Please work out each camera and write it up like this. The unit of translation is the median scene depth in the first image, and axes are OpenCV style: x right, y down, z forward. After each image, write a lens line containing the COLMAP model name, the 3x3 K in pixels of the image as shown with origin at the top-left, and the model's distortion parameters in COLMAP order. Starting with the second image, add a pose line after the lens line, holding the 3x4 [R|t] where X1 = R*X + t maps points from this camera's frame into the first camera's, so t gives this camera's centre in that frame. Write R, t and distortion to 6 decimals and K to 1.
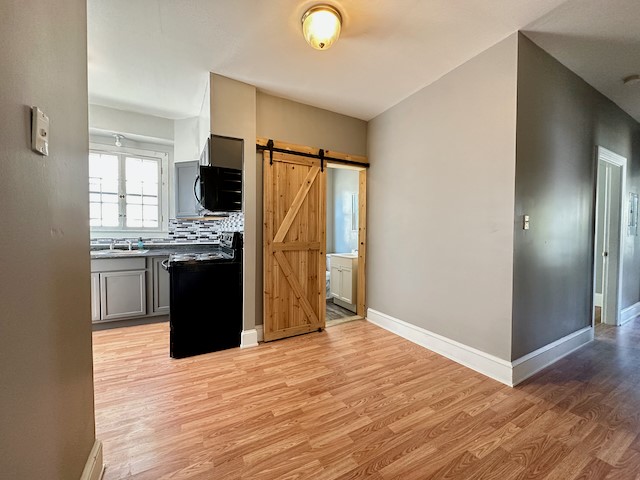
lens RADIAL K [[255.7, 0, 320.0], [0, 255.7, 240.0], [0, 0, 1]] dist [-0.001312, -0.000017]
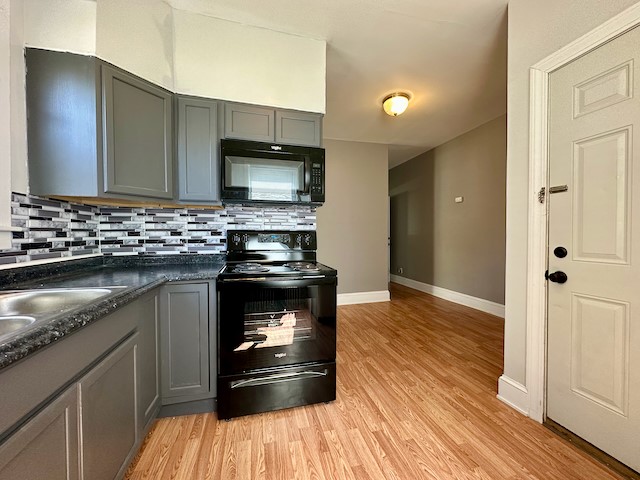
lens RADIAL K [[255.7, 0, 320.0], [0, 255.7, 240.0], [0, 0, 1]] dist [-0.001312, -0.000017]
pose [[0.244001, -0.025730, 0.969434, -1.124364], [0.032203, 0.999312, 0.018418, -0.016326], [-0.969240, 0.026724, 0.244662, 0.732045]]
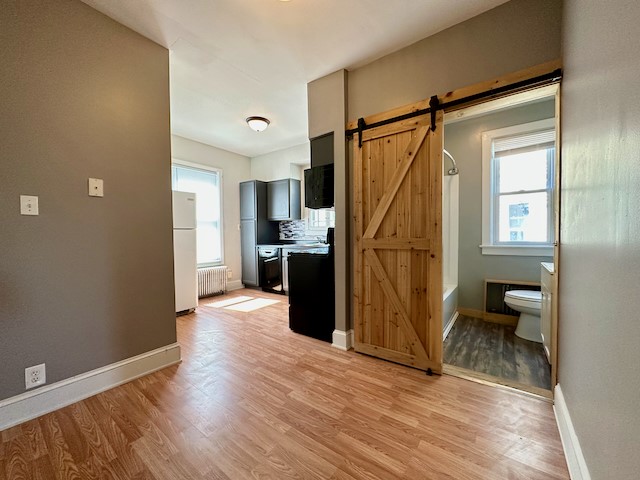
lens RADIAL K [[255.7, 0, 320.0], [0, 255.7, 240.0], [0, 0, 1]] dist [-0.001312, -0.000017]
pose [[0.418260, 0.012560, -0.908241, 0.535643], [-0.010141, 0.999907, 0.009157, 0.008810], [0.908271, 0.005381, 0.418348, 0.521620]]
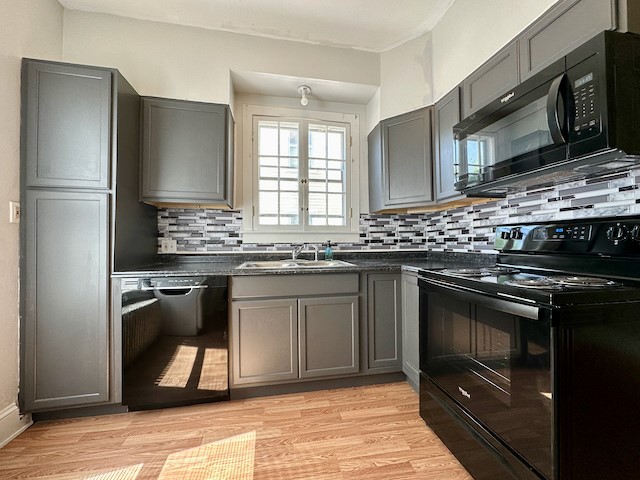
lens RADIAL K [[255.7, 0, 320.0], [0, 255.7, 240.0], [0, 0, 1]] dist [-0.001312, -0.000017]
pose [[0.948384, -0.018009, -0.316613, -0.662149], [0.005114, 0.999125, -0.041514, 0.018765], [0.317084, 0.037752, 0.947646, 0.475125]]
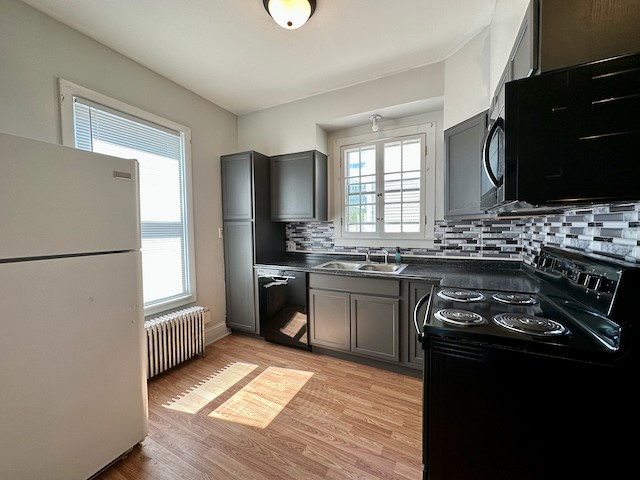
lens RADIAL K [[255.7, 0, 320.0], [0, 255.7, 240.0], [0, 0, 1]] dist [-0.001312, -0.000017]
pose [[0.560280, 0.028721, -0.827805, -0.273636], [-0.006015, 0.999513, 0.030607, -0.067097], [0.828282, -0.012170, 0.560180, 0.505573]]
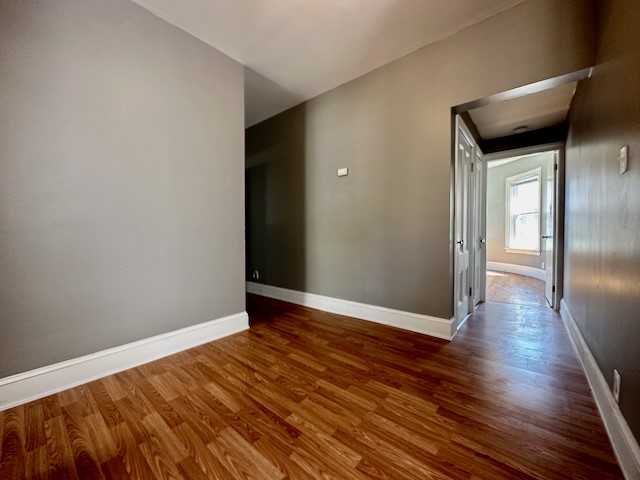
lens RADIAL K [[255.7, 0, 320.0], [0, 255.7, 240.0], [0, 0, 1]] dist [-0.001312, -0.000017]
pose [[-0.365392, -0.021404, 0.930608, -0.455135], [0.024664, 0.999162, 0.032665, 0.051628], [-0.930527, 0.034888, -0.364558, 0.800293]]
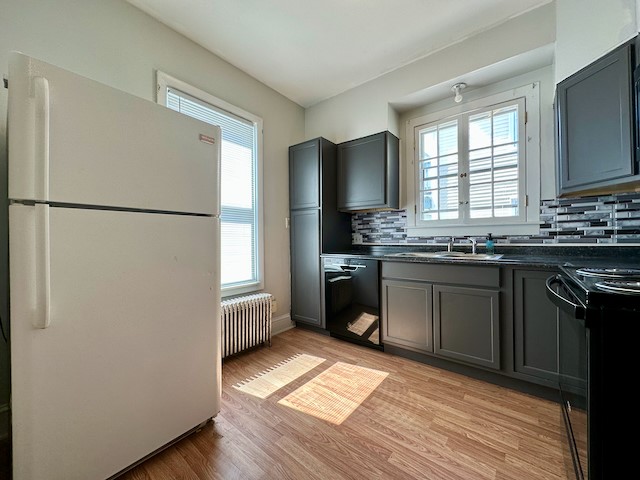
lens RADIAL K [[255.7, 0, 320.0], [0, 255.7, 240.0], [0, 0, 1]] dist [-0.001312, -0.000017]
pose [[0.375579, -0.008269, -0.926754, -0.358014], [-0.012572, 0.999823, -0.014016, 0.024603], [0.926705, 0.016915, 0.375408, 0.487888]]
